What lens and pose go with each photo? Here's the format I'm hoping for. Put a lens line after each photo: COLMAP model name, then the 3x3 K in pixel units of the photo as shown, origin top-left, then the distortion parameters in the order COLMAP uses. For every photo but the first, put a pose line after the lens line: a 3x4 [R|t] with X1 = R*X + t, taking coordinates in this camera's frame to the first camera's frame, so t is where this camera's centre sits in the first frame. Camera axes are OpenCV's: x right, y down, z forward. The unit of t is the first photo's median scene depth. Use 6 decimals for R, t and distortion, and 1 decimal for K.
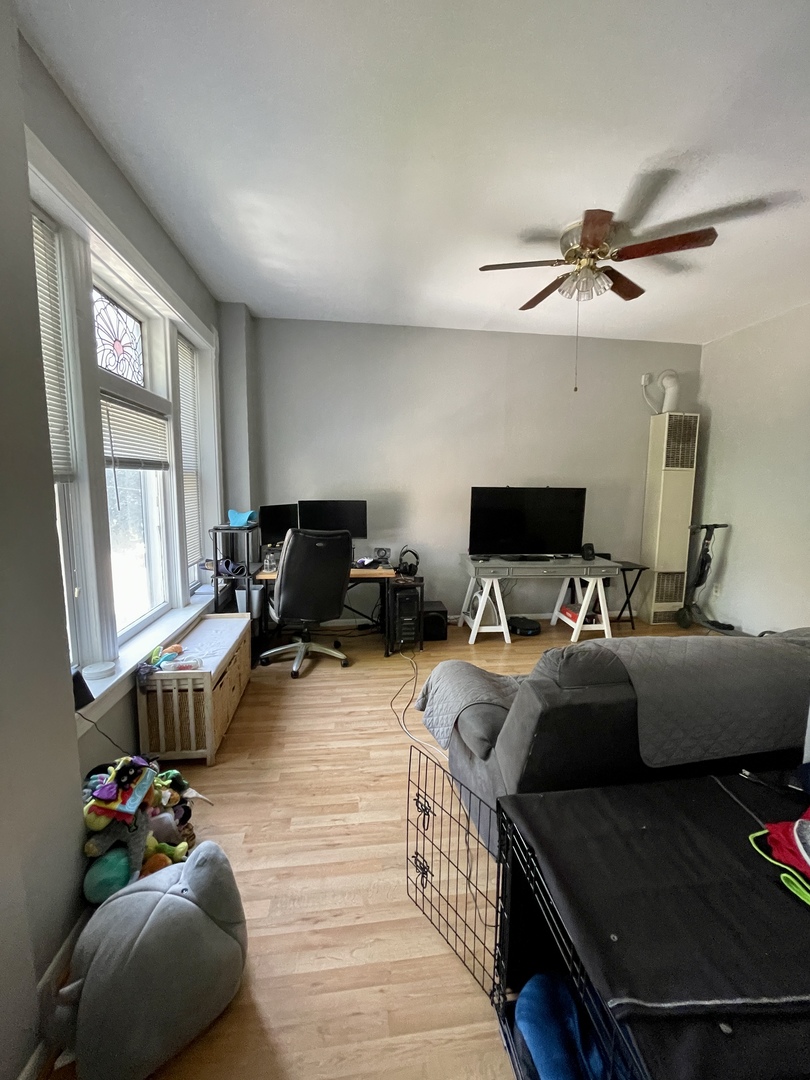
lens RADIAL K [[435.3, 0, 406.5], [0, 435.3, 541.0], [0, 0, 1]] dist [-0.005723, 0.000511]
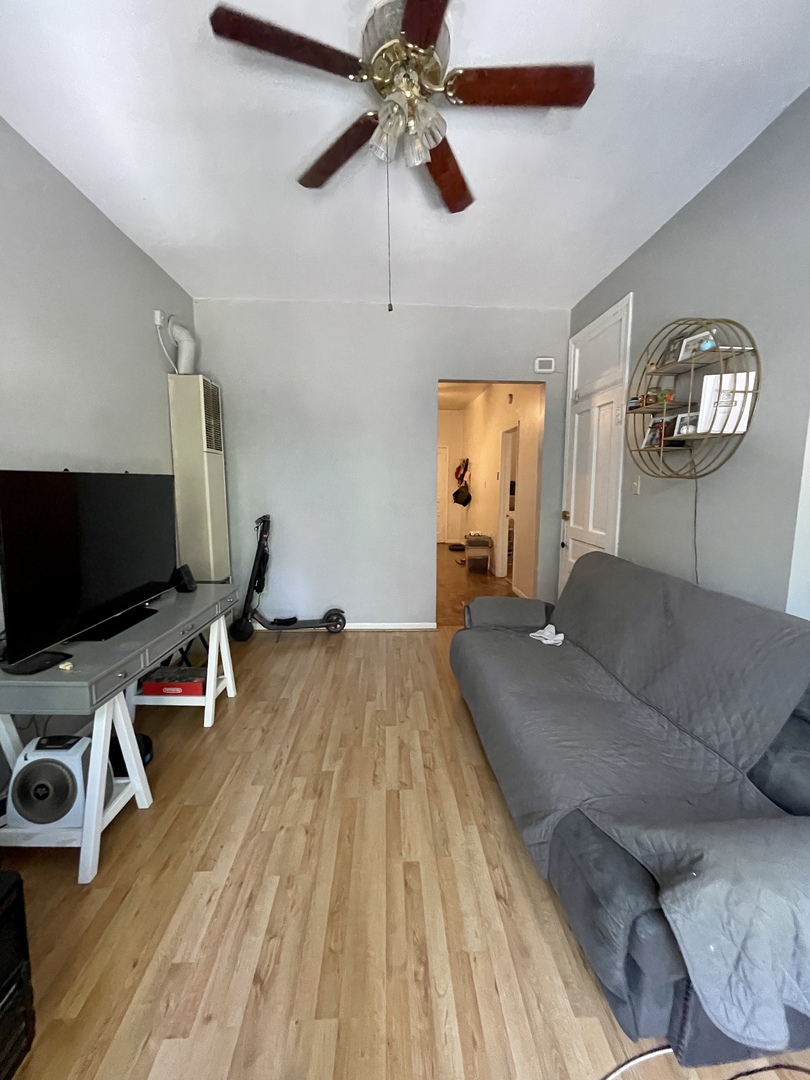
lens RADIAL K [[435.3, 0, 410.7], [0, 435.3, 538.6], [0, 0, 1]] dist [-0.005723, 0.000511]
pose [[0.081115, -0.139177, 0.986940, -0.252480], [0.121902, 0.984154, 0.128765, -0.114951], [-0.989222, 0.109865, 0.096796, 0.992968]]
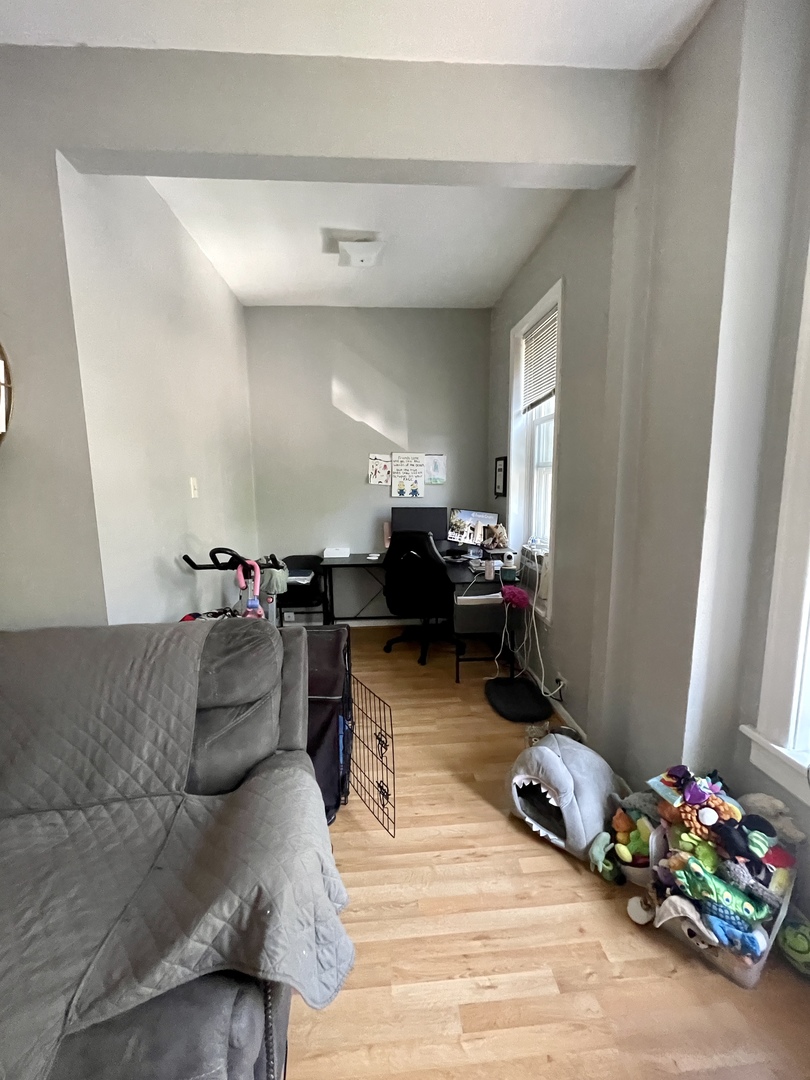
lens RADIAL K [[435.3, 0, 405.1], [0, 435.3, 536.1], [0, 0, 1]] dist [-0.005723, 0.000511]
pose [[-0.997776, -0.001258, 0.066639, -0.056185], [0.015289, 0.968842, 0.247209, -0.130194], [-0.064874, 0.247678, -0.966668, 1.067787]]
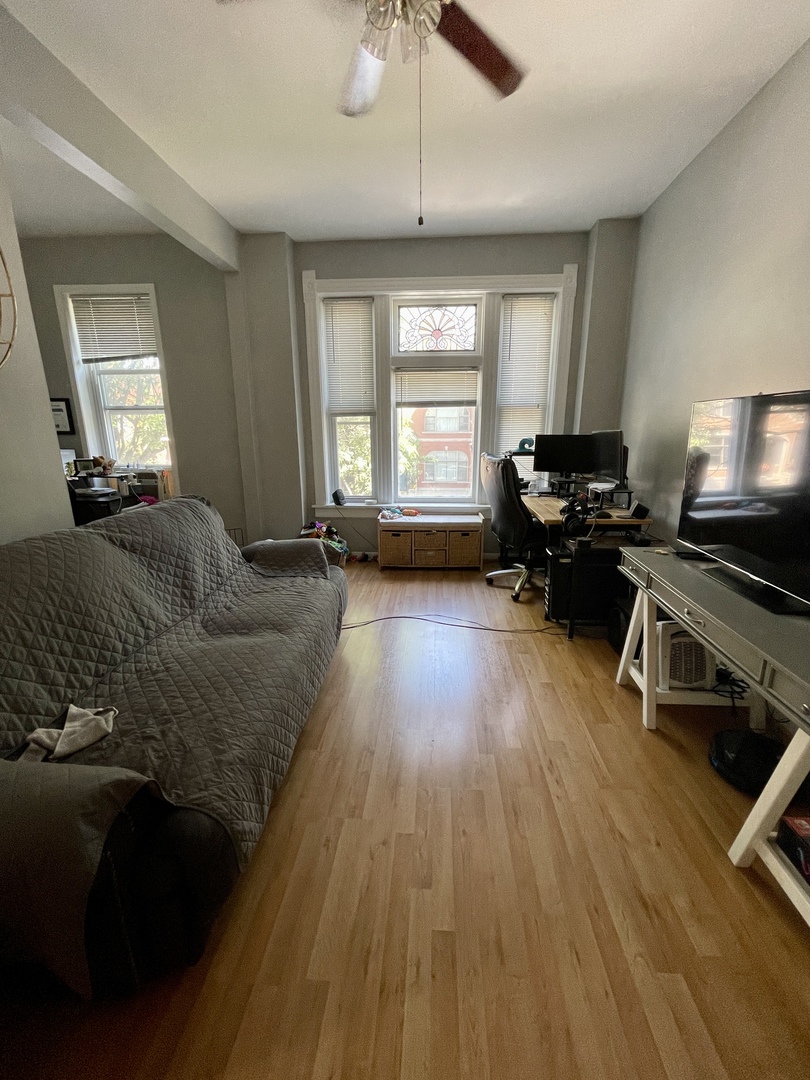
lens RADIAL K [[435.3, 0, 406.2], [0, 435.3, 538.5], [0, 0, 1]] dist [-0.005723, 0.000511]
pose [[-0.209052, 0.232568, -0.949847, 1.095320], [-0.120912, 0.957708, 0.261104, -0.099706], [0.970401, 0.169432, -0.172090, 1.210833]]
